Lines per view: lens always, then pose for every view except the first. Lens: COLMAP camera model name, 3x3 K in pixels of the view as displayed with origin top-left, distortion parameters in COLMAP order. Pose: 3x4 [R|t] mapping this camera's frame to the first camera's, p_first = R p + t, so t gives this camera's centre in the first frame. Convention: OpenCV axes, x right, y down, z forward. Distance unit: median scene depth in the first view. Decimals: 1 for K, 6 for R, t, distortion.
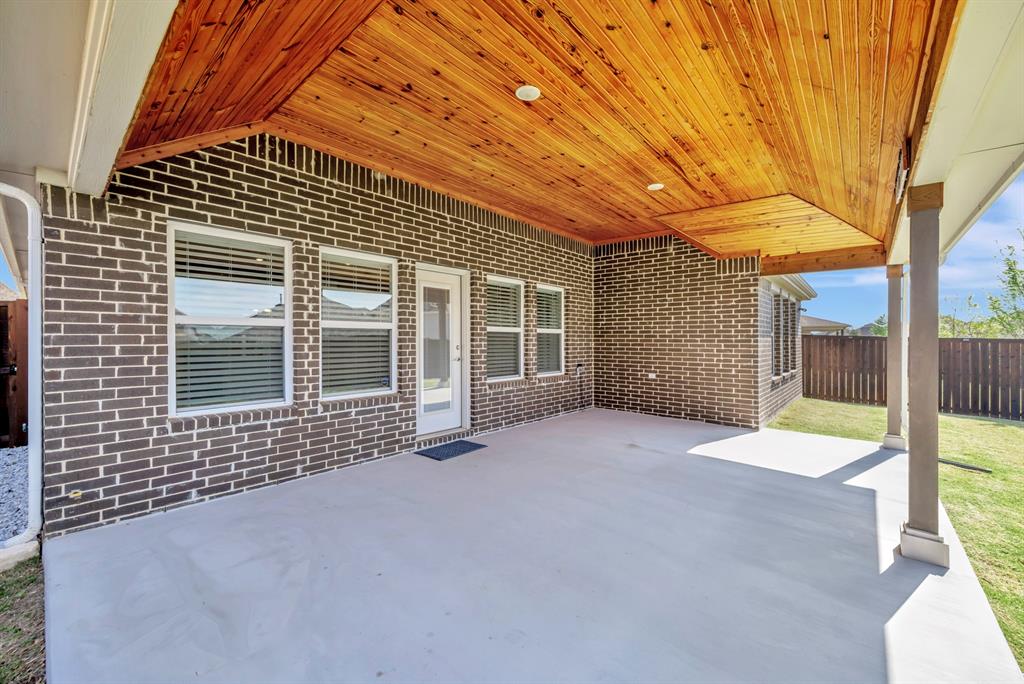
lens RADIAL K [[398.8, 0, 514.7], [0, 398.8, 342.9], [0, 0, 1]] dist [0.000459, 0.000205]
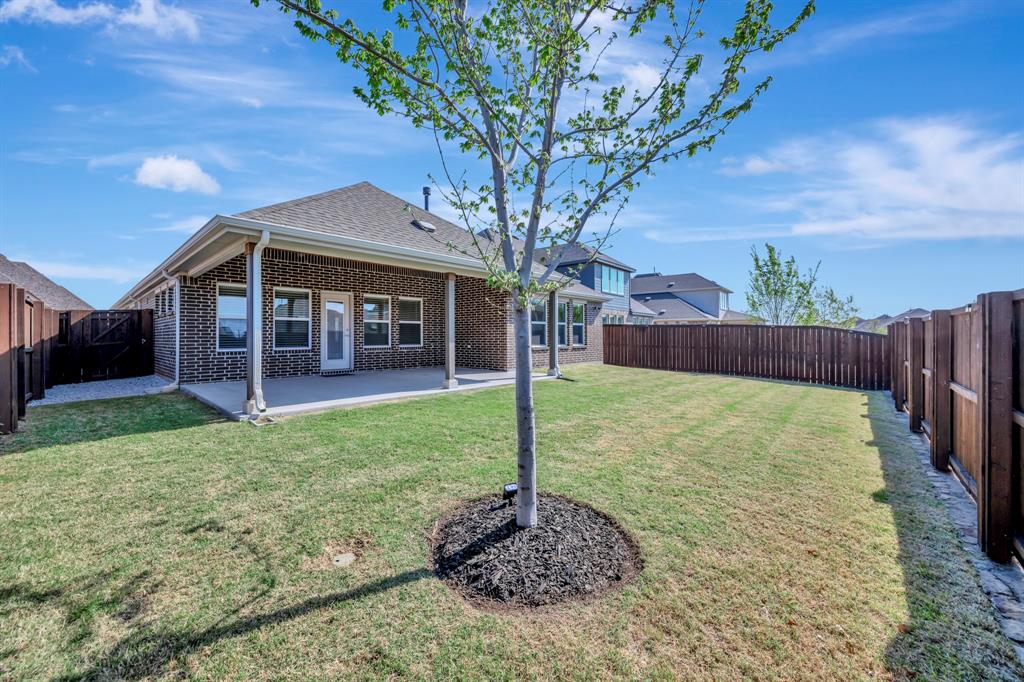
lens RADIAL K [[398.8, 0, 511.0], [0, 398.8, 334.4], [0, 0, 1]] dist [0.000459, 0.000205]
pose [[0.999432, -0.010874, -0.031912, 0.877989], [0.010294, 0.999780, -0.018281, 0.093330], [0.032104, 0.017943, 0.999323, -1.177237]]
